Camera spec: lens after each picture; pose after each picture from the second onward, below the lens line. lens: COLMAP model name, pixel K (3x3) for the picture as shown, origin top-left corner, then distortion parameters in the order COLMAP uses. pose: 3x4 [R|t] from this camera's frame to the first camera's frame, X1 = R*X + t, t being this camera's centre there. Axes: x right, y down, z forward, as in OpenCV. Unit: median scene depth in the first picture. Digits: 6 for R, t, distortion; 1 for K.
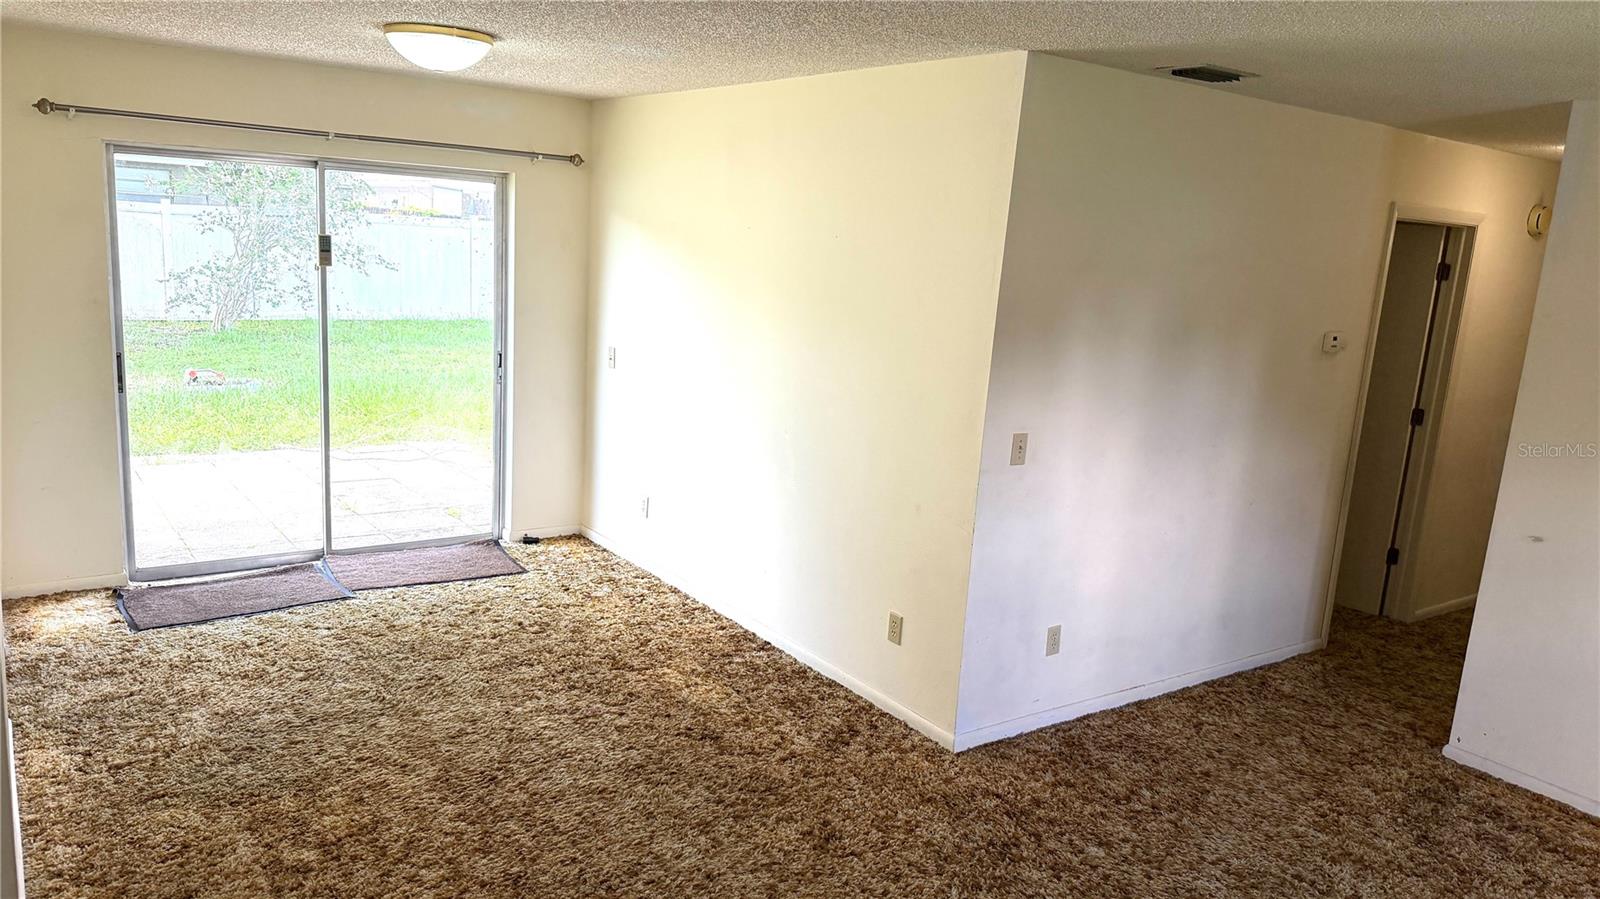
lens RADIAL K [[1117.8, 0, 793.7], [0, 1117.8, 446.0], [0, 0, 1]] dist [0.090936, -0.135133]
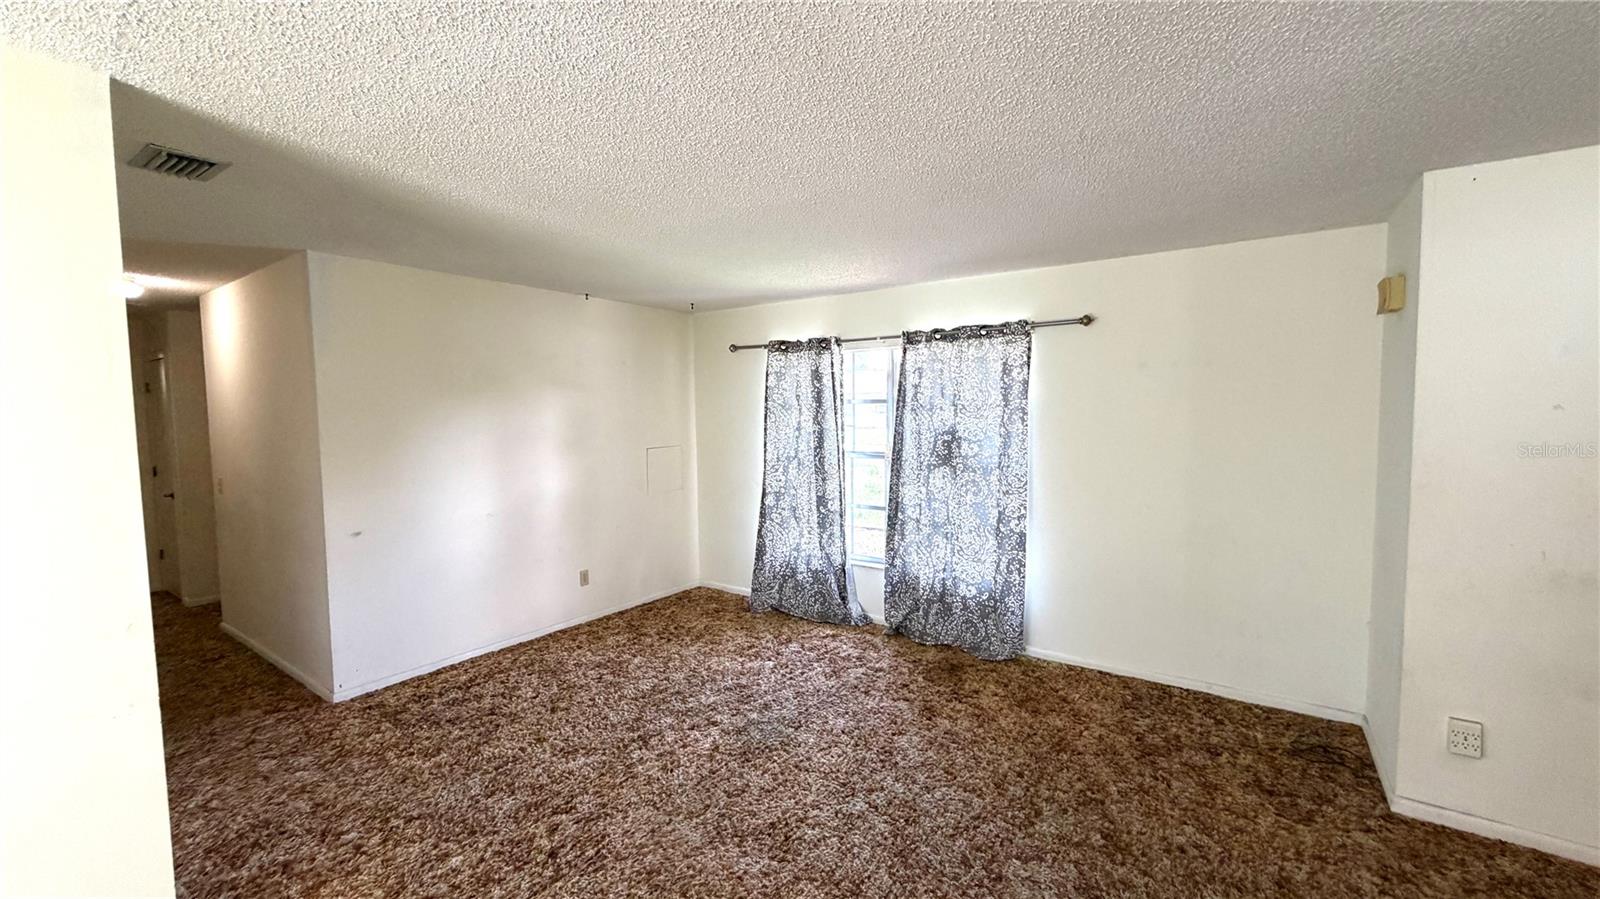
lens RADIAL K [[643.7, 0, 797.5], [0, 643.7, 445.9], [0, 0, 1]] dist [0.001763, 0.000032]
pose [[-0.326547, -0.124480, 0.936948, -0.340294], [0.171327, 0.967073, 0.188194, -0.094039], [-0.929524, 0.221979, -0.294468, 0.645138]]
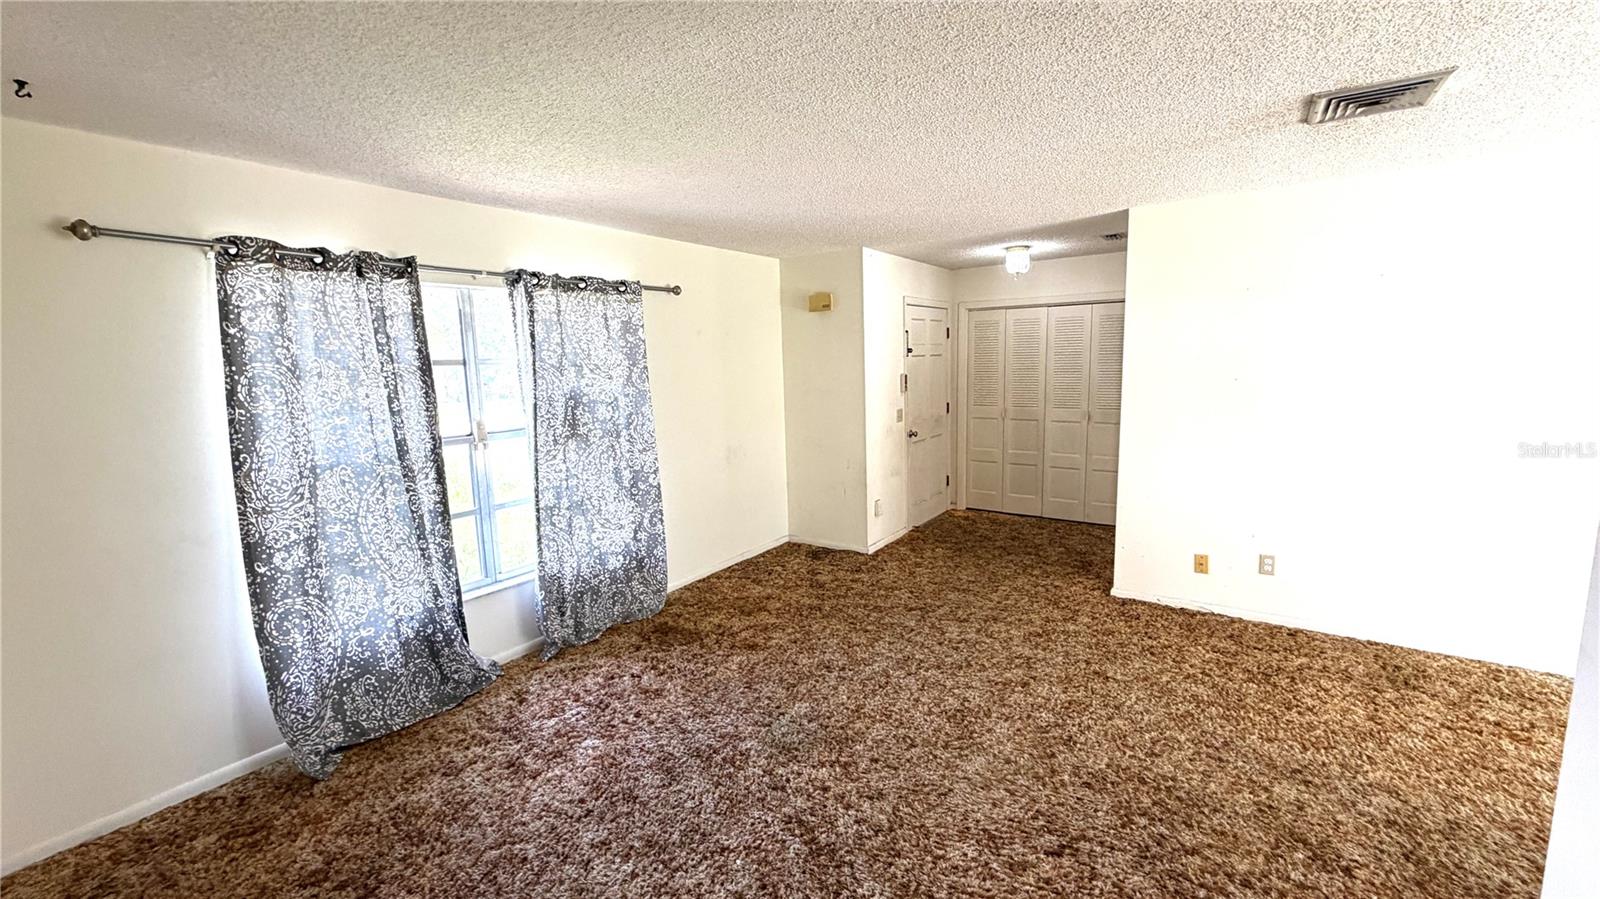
lens RADIAL K [[637.5, 0, 794.4], [0, 637.5, 449.5], [0, 0, 1]] dist [0.000782, -0.000180]
pose [[-0.940386, 0.006265, -0.340051, 0.552154], [-0.100040, 0.950504, 0.294166, -0.102798], [0.325063, 0.310648, -0.893214, 1.027077]]
